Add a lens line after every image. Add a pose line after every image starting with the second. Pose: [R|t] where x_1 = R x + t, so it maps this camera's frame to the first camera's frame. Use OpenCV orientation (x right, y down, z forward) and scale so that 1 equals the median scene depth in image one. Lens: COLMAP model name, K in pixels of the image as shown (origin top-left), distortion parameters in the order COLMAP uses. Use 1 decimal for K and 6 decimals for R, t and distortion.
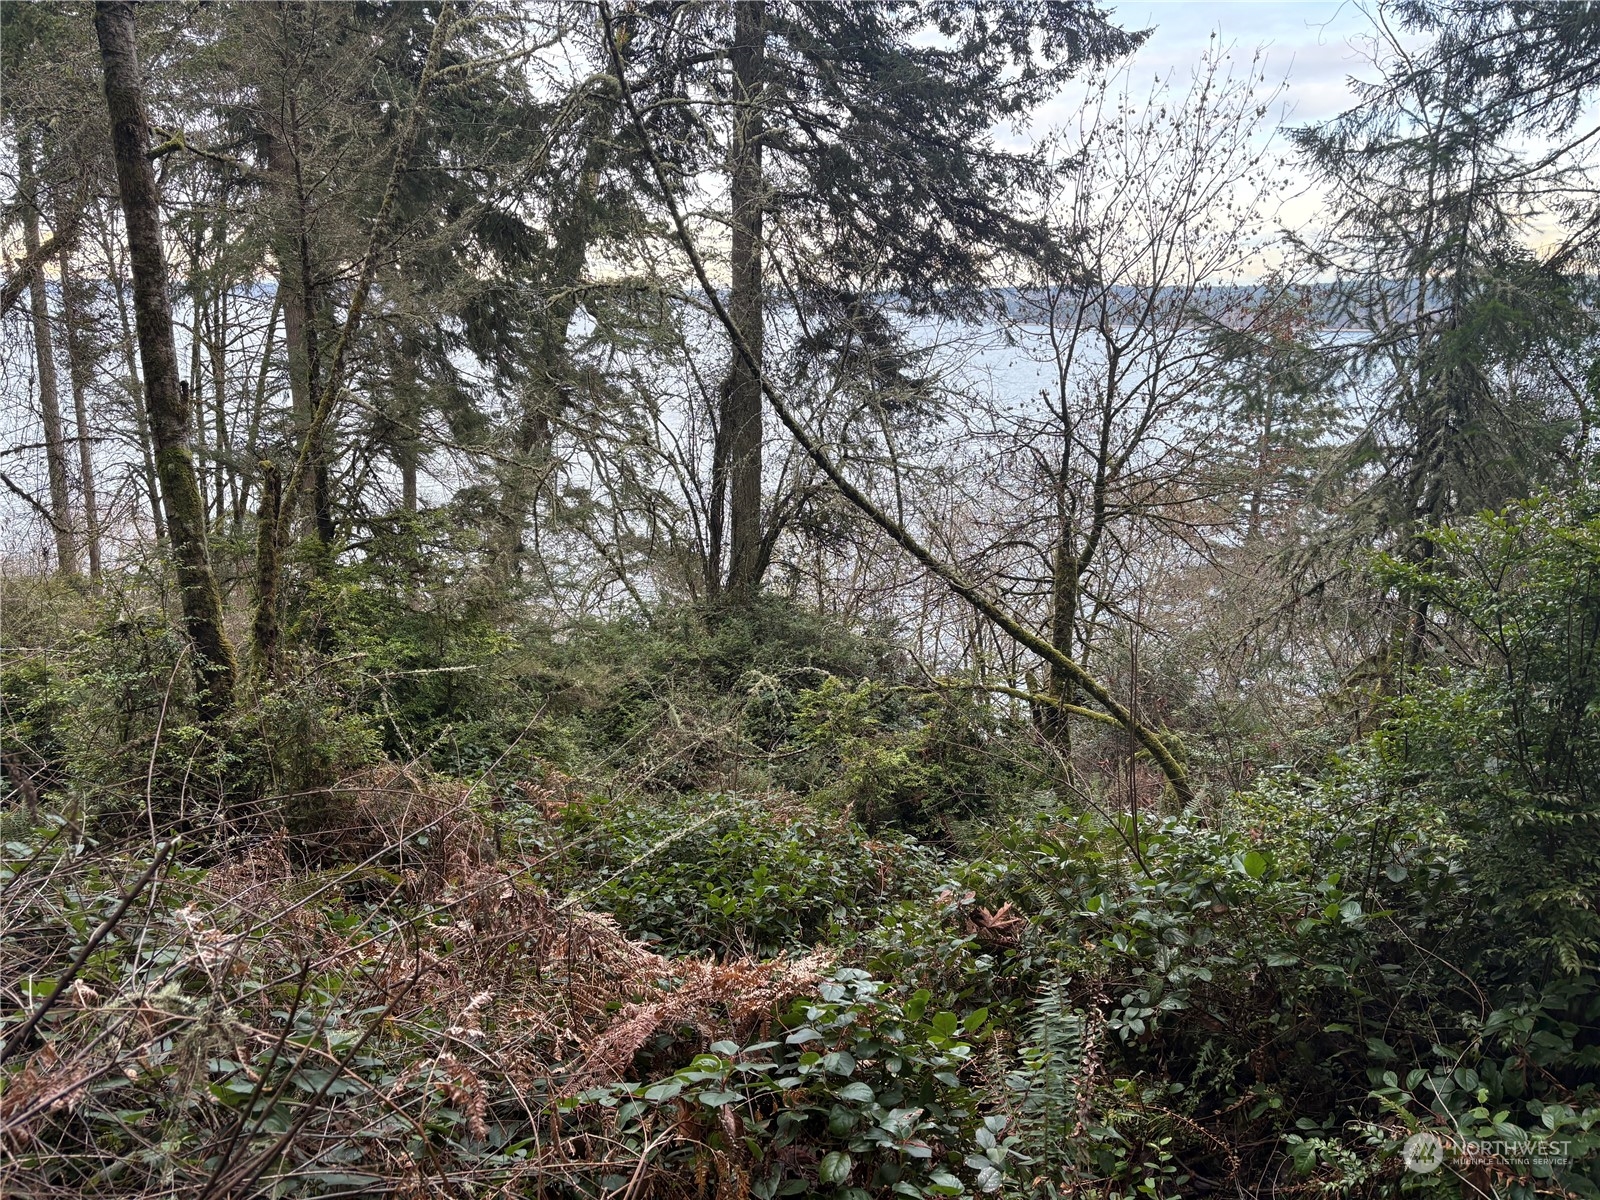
lens RADIAL K [[1207.2, 0, 823.1], [0, 1207.2, 594.2], [0, 0, 1]] dist [0.041901, -0.000433]
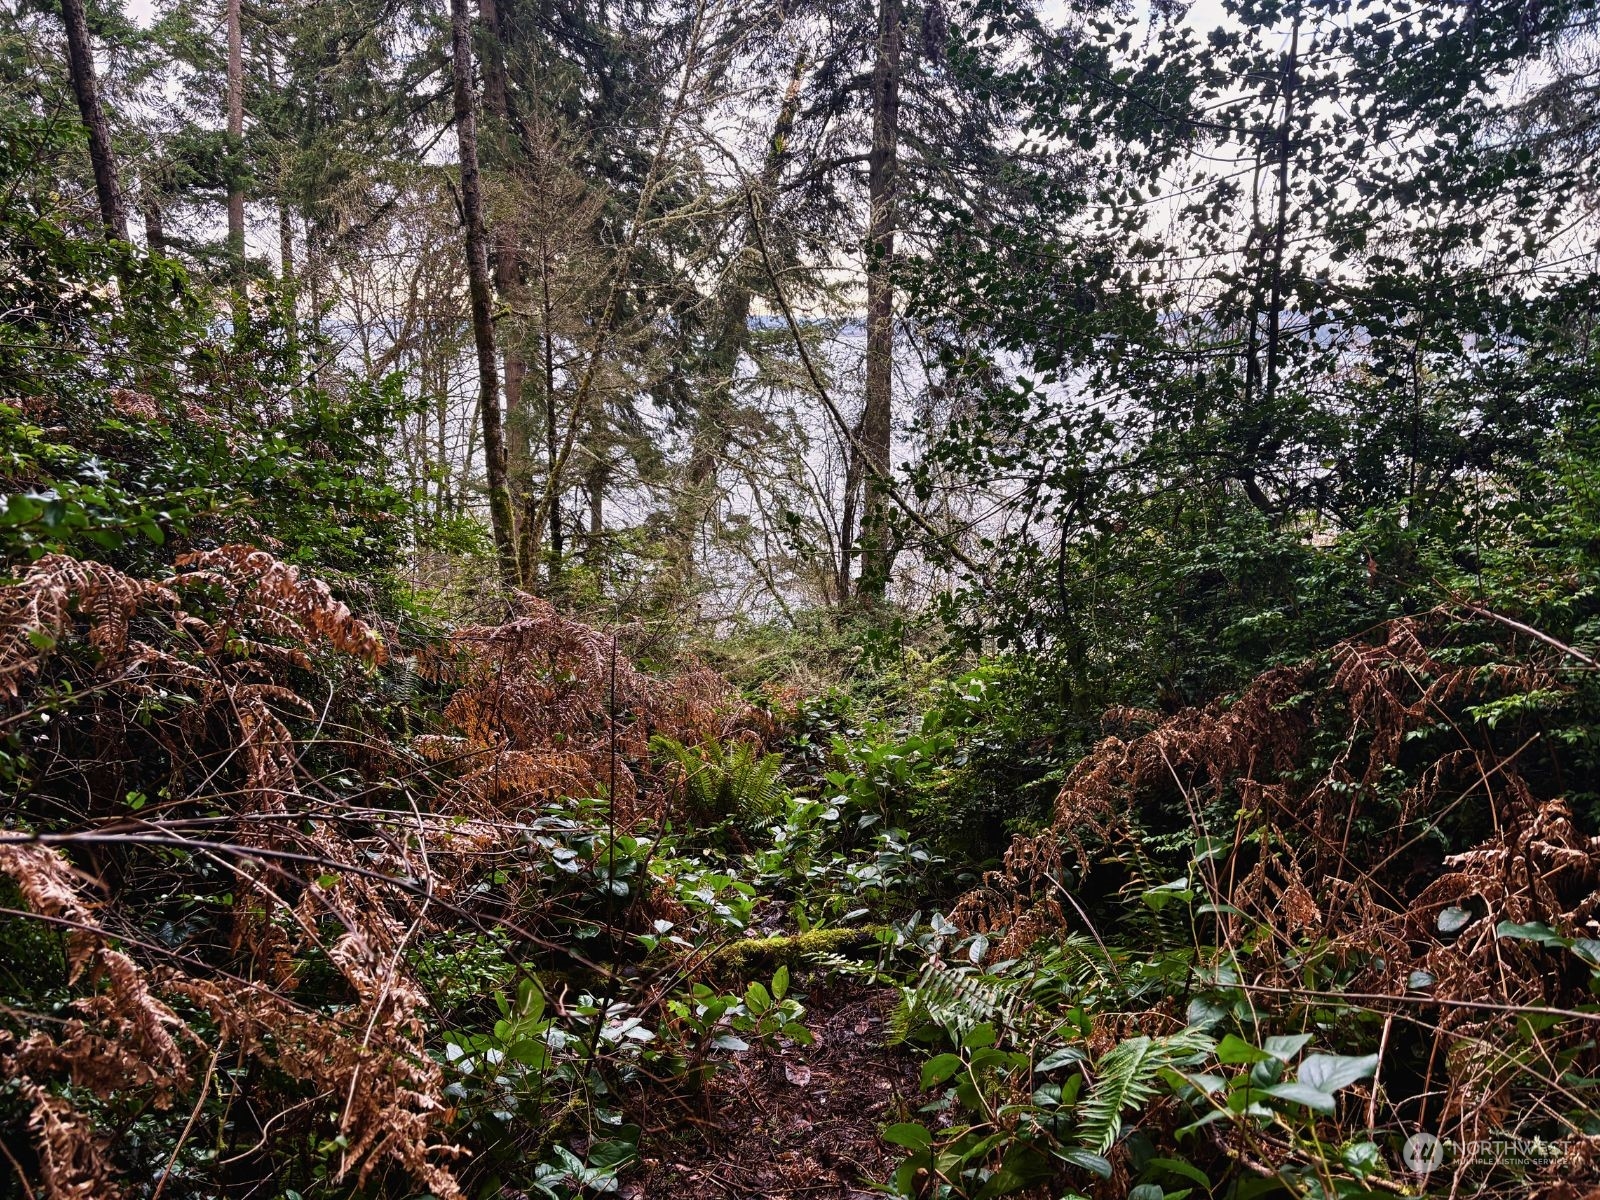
lens RADIAL K [[1145.1, 0, 800.0], [0, 1145.1, 600.0], [0, 0, 1]] dist [0.021349, -0.001585]
pose [[0.989189, 0.015056, -0.145874, 0.023959], [-0.017100, 0.999772, -0.012766, 0.010072], [0.145649, 0.015123, 0.989221, -0.105778]]
